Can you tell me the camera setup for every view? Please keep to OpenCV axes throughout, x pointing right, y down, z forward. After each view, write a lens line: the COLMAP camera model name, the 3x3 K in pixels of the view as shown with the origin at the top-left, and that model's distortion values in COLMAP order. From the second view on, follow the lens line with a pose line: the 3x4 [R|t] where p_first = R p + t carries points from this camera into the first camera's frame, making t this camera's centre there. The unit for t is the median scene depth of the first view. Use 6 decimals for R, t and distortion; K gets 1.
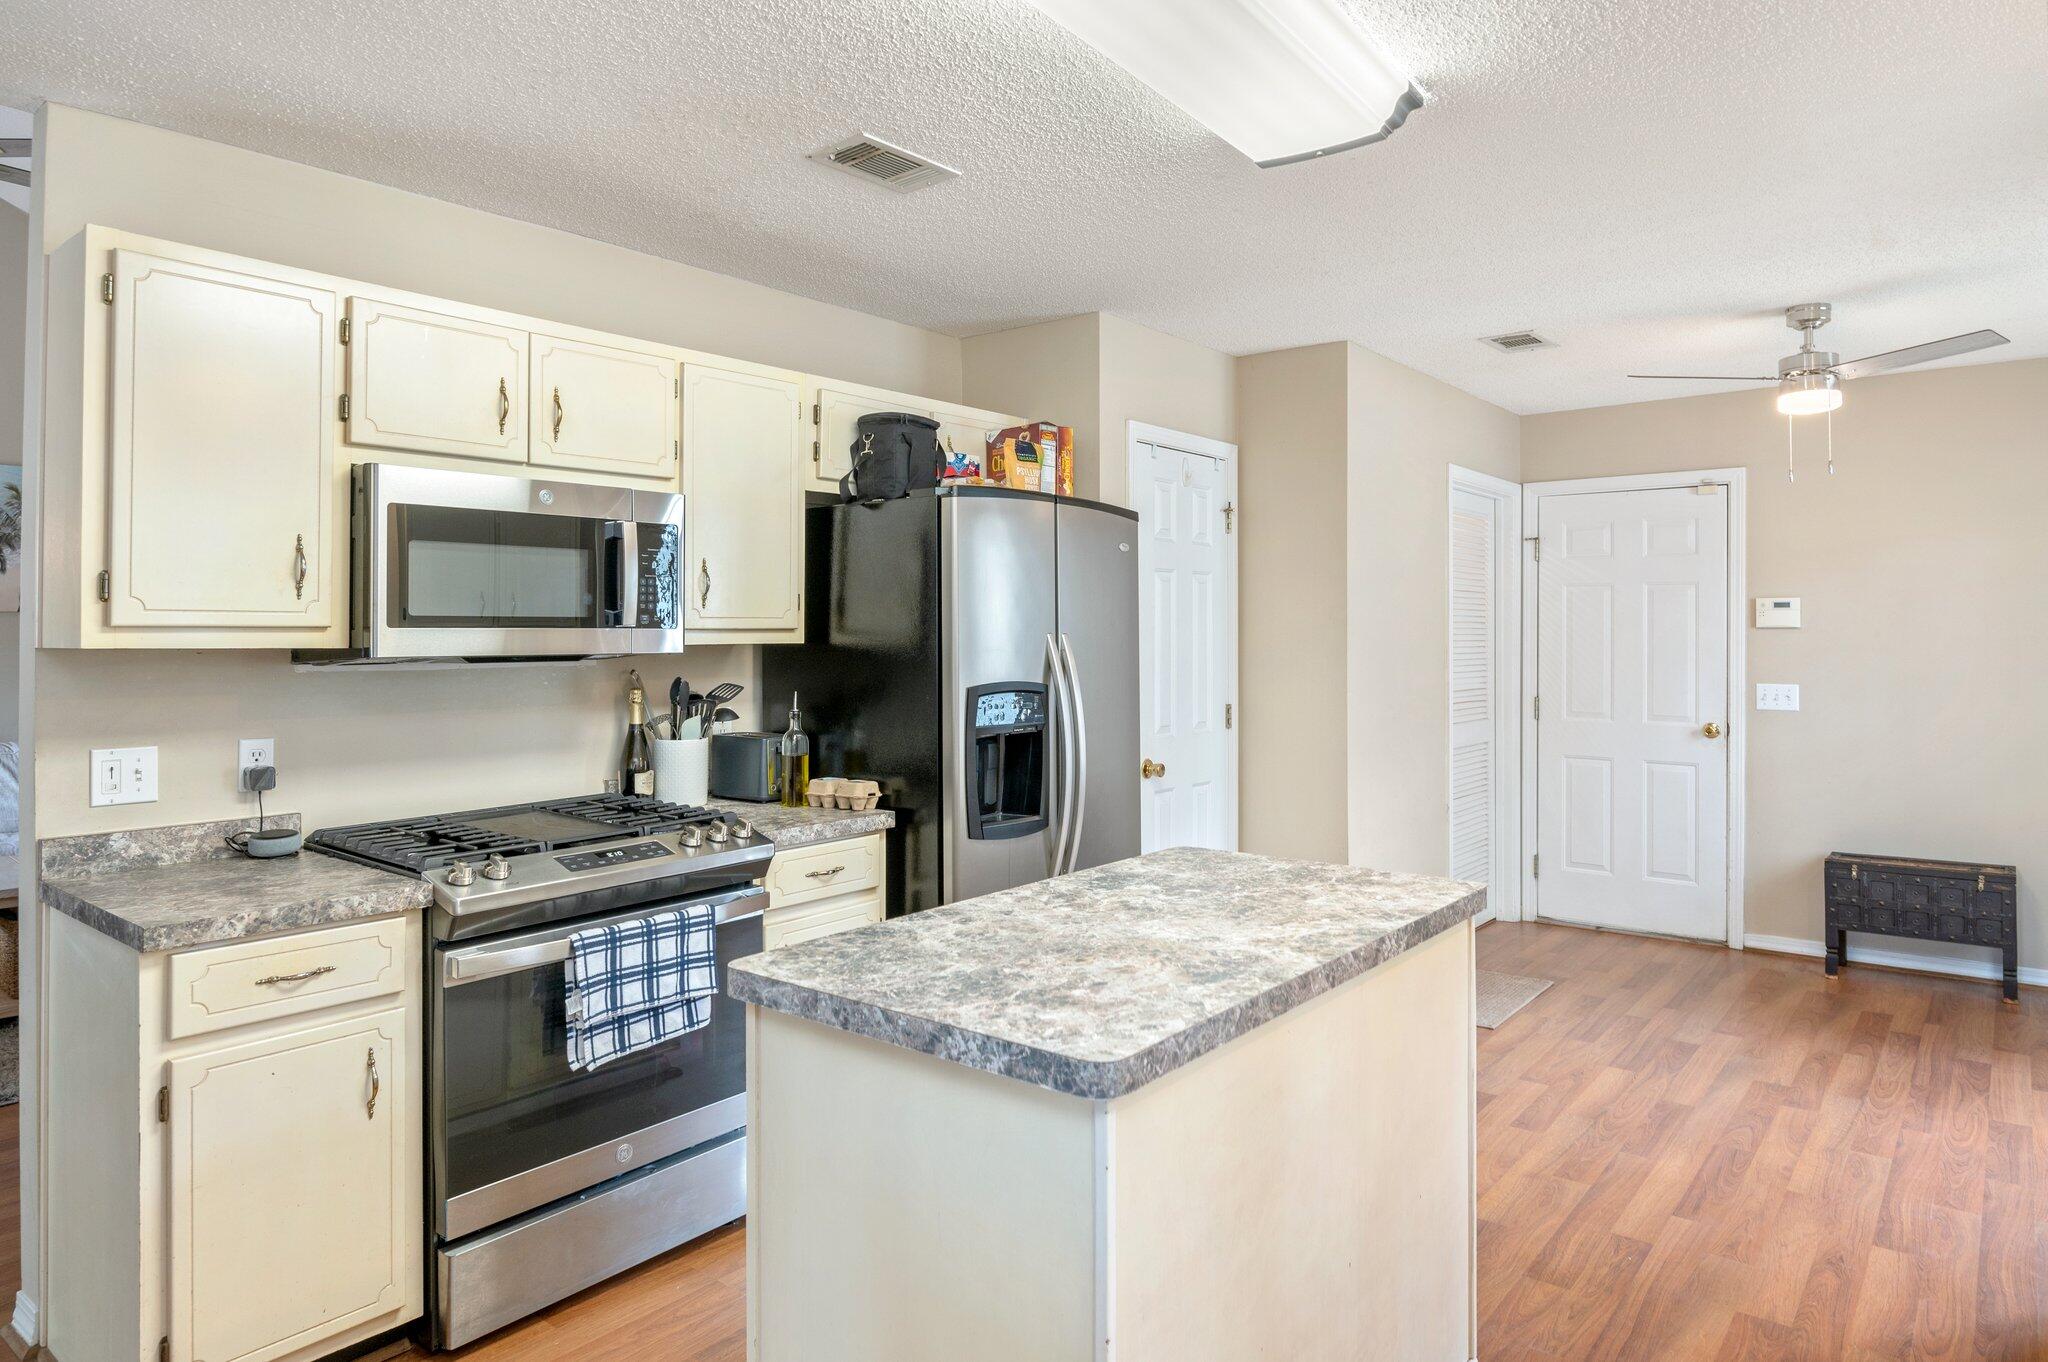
lens RADIAL K [[1241.7, 0, 1025.6], [0, 1241.7, 621.6], [0, 0, 1]] dist [-0.006429, -0.001652]
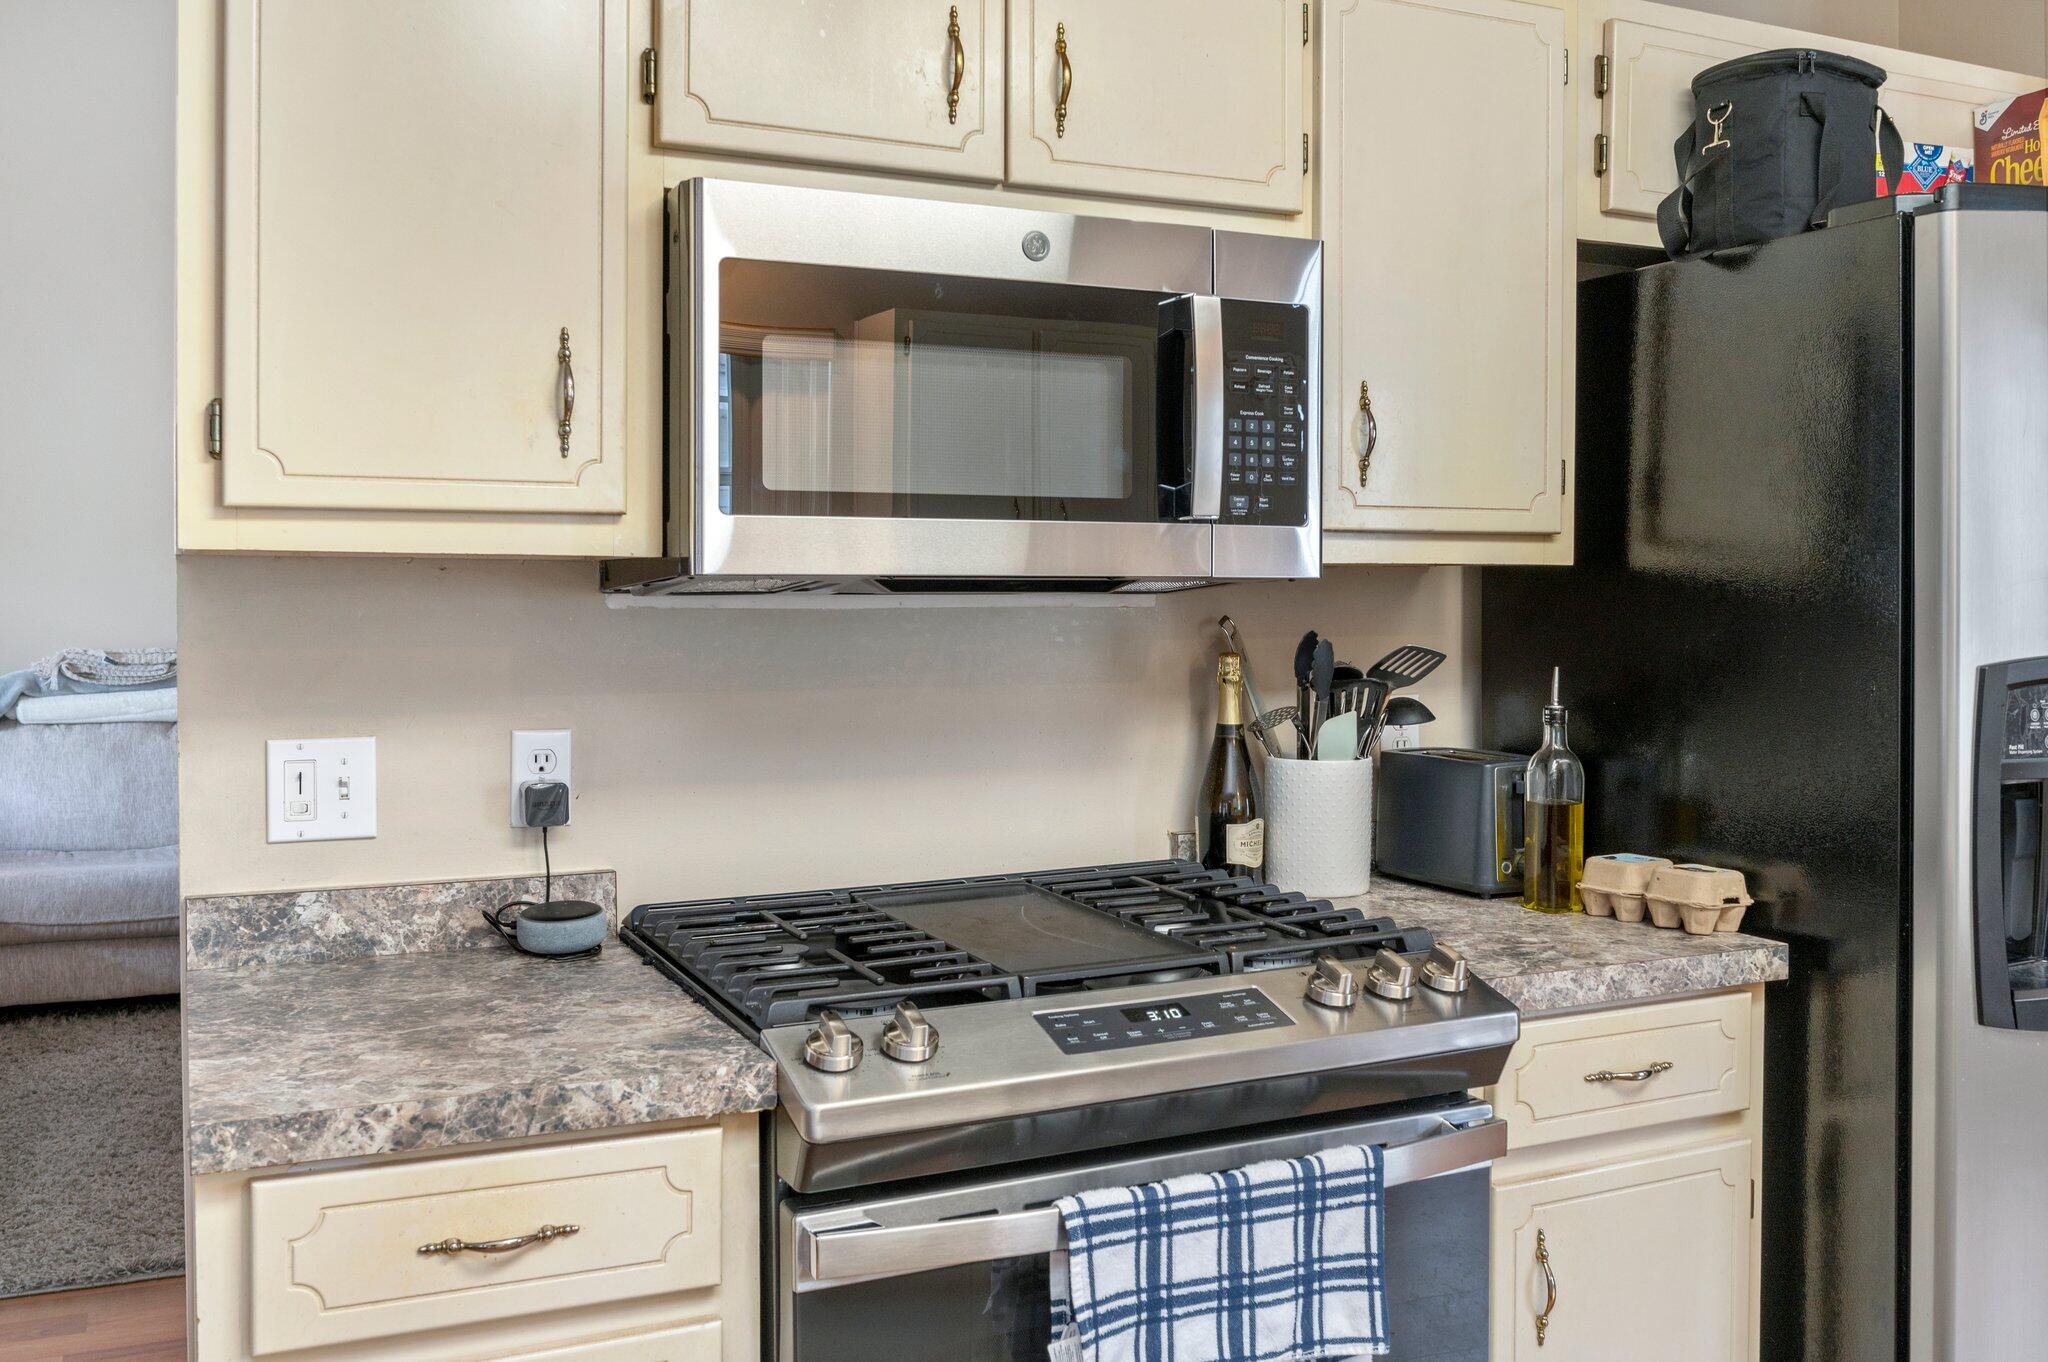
lens RADIAL K [[1773.8, 0, 1022.3], [0, 1773.8, 602.1], [0, 0, 1]] dist [-0.025693, 0.003487]
pose [[0.901051, 0.006448, -0.433665, -0.097648], [0.000554, 0.999872, 0.016018, 0.026588], [0.433713, -0.014673, 0.900932, 0.392952]]
